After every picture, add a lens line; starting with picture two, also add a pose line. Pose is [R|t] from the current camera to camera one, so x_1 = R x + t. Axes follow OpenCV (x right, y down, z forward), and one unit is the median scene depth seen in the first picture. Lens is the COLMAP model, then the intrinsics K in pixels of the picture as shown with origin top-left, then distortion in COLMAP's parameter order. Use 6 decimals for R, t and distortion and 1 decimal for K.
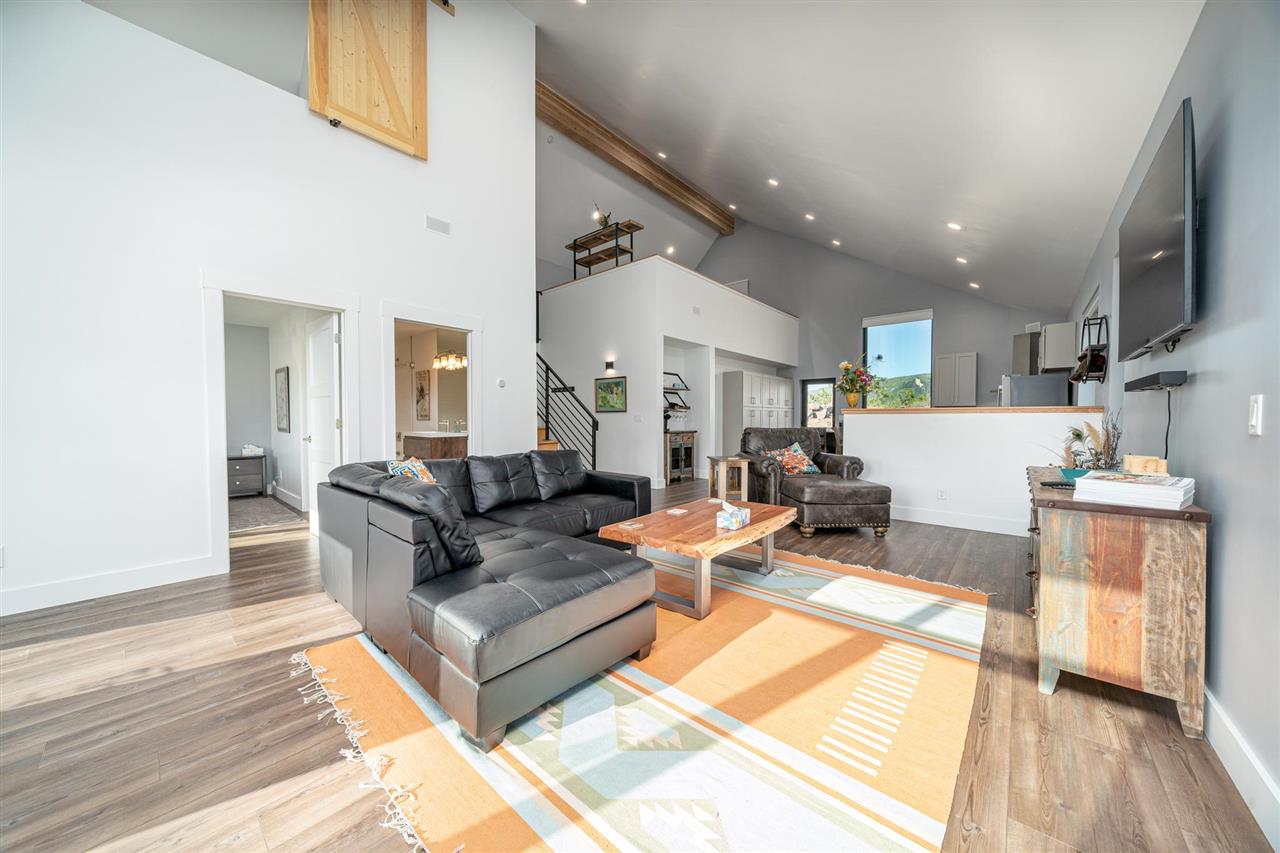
lens RADIAL K [[441.6, 0, 640.0], [0, 441.6, 426.5], [0, 0, 1]] dist [-0.000201, 0.000001]
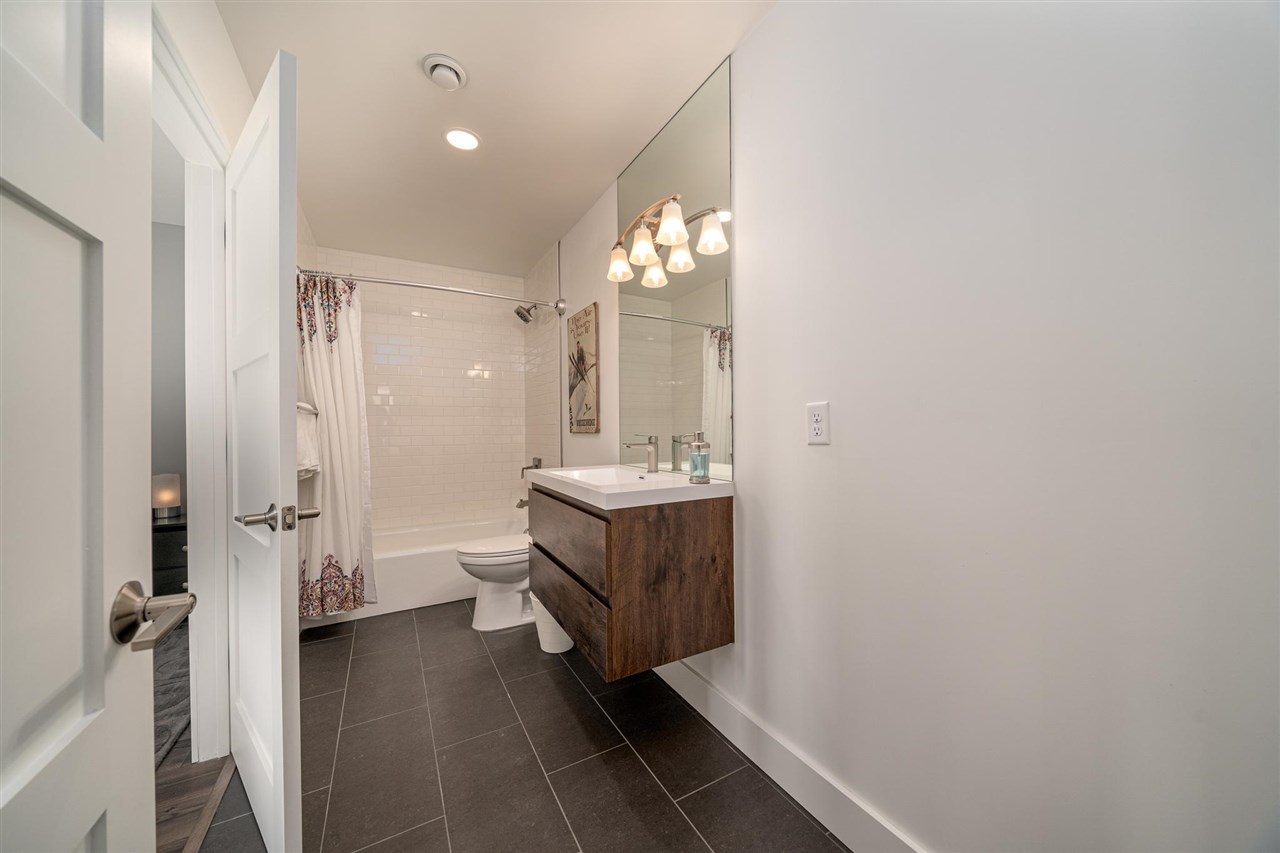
lens RADIAL K [[441.6, 0, 640.0], [0, 441.6, 426.5], [0, 0, 1]] dist [-0.000201, 0.000001]
pose [[0.943446, -0.005697, -0.331478, -0.386012], [0.001550, 0.999917, -0.012774, -0.019453], [0.331523, 0.011538, 0.943376, 0.796104]]
